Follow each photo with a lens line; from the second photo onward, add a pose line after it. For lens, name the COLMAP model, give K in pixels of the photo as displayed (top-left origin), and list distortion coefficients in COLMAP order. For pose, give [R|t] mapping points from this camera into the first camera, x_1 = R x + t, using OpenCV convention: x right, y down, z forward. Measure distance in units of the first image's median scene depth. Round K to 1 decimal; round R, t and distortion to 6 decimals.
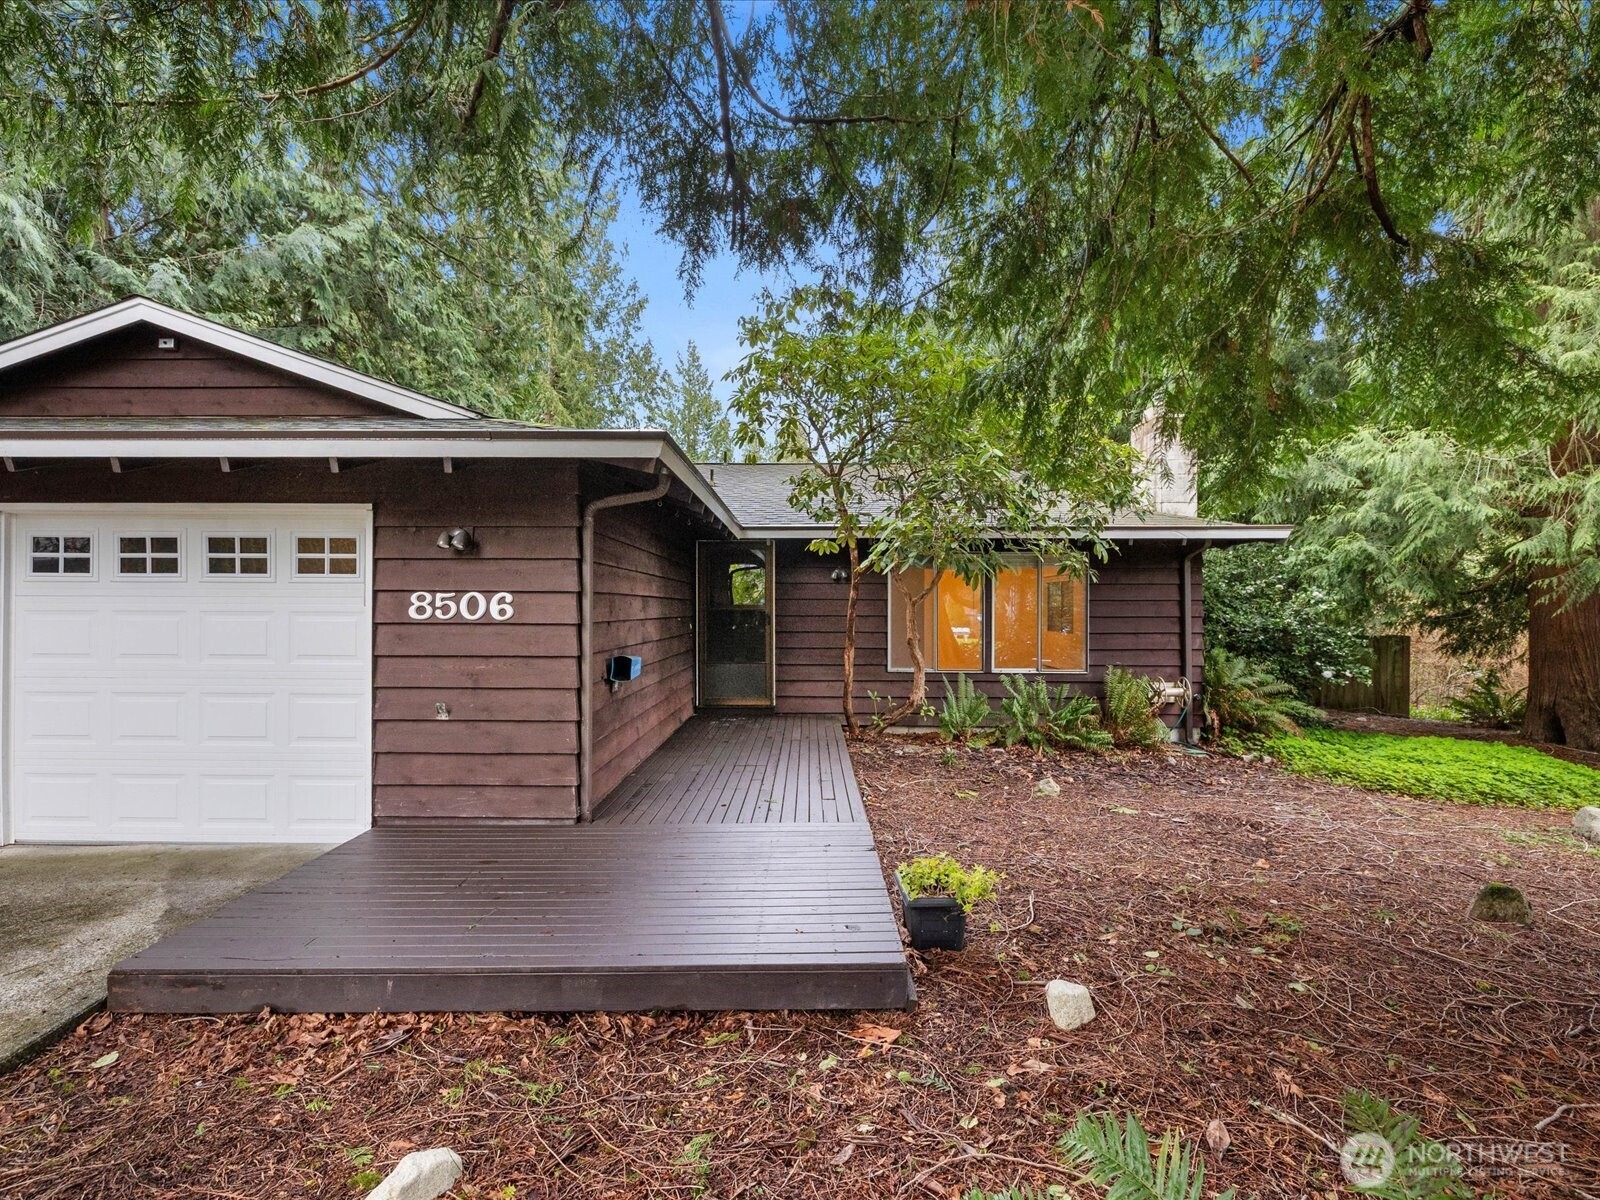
lens RADIAL K [[769.8, 0, 804.1], [0, 769.8, 577.8], [0, 0, 1]] dist [-0.001304, -0.000644]
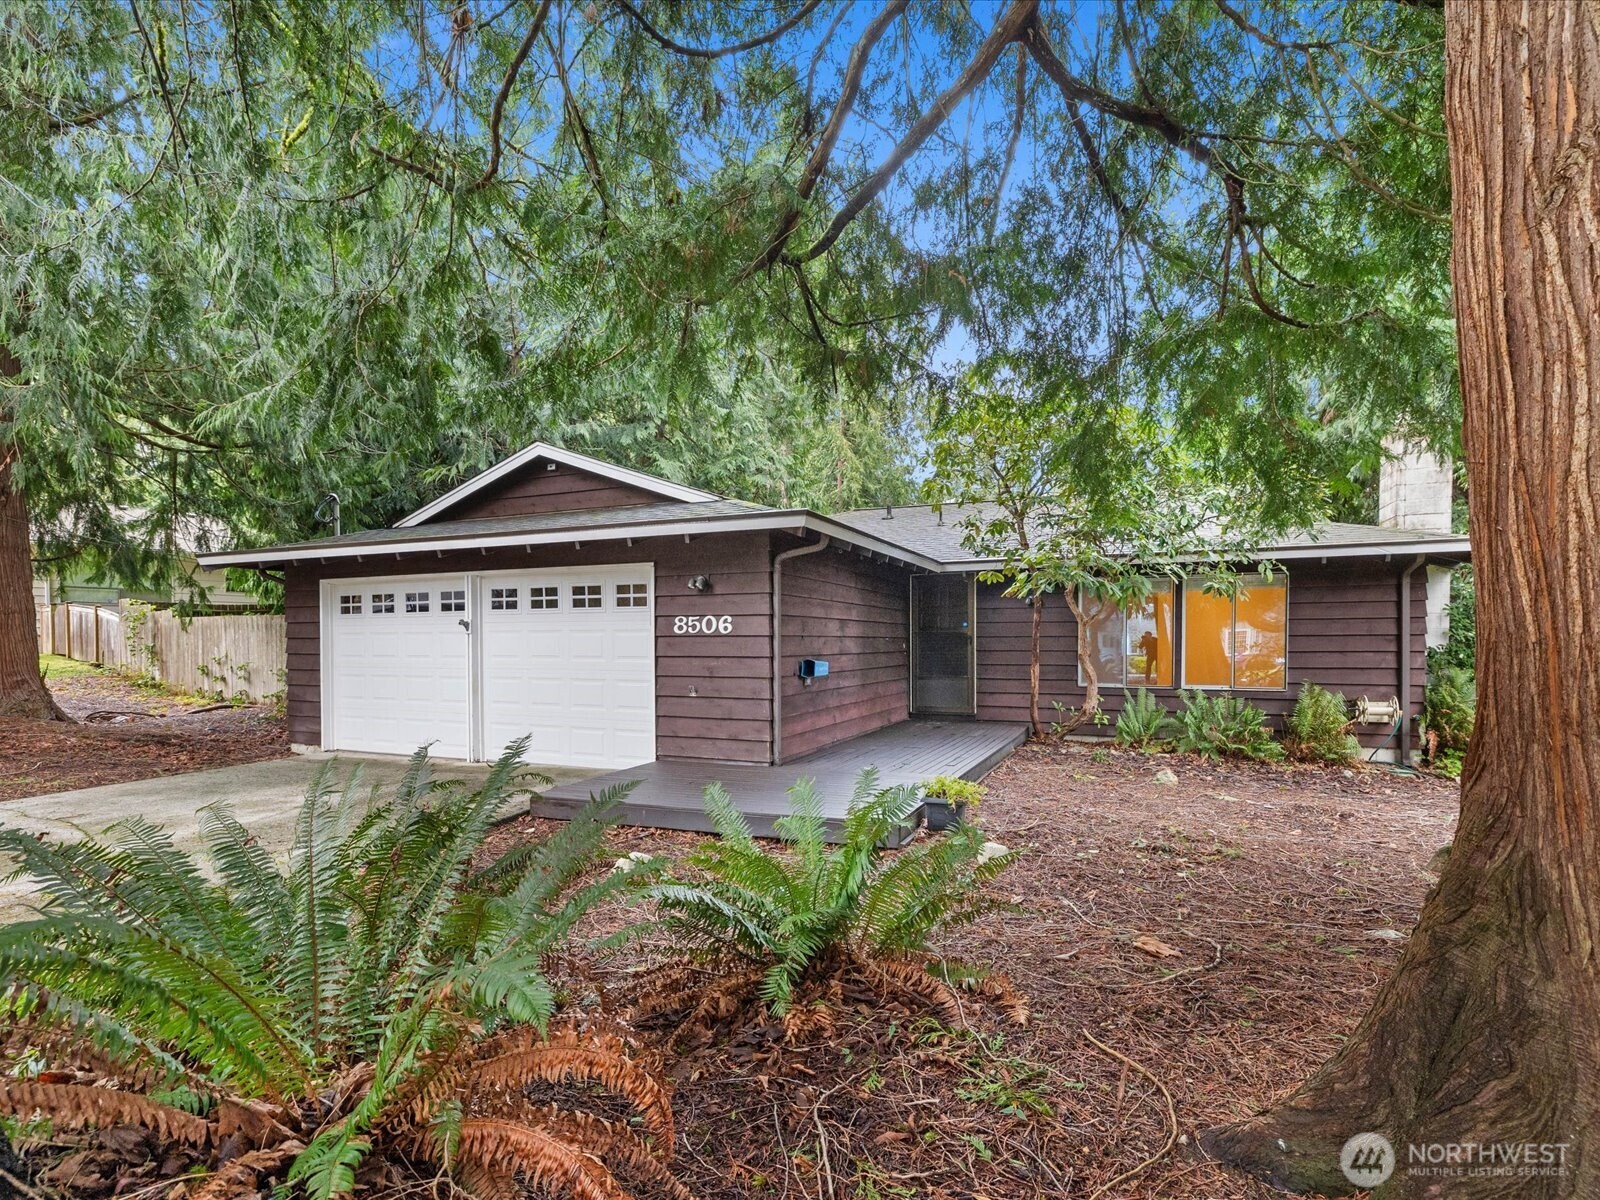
lens RADIAL K [[756.7, 0, 789.3], [0, 756.7, 604.0], [0, 0, 1]] dist [-0.004560, -0.000586]
pose [[0.921892, -0.023455, -0.386736, 0.307883], [0.020513, 0.999721, -0.011735, 0.015482], [0.386903, 0.002886, 0.922116, -0.349140]]
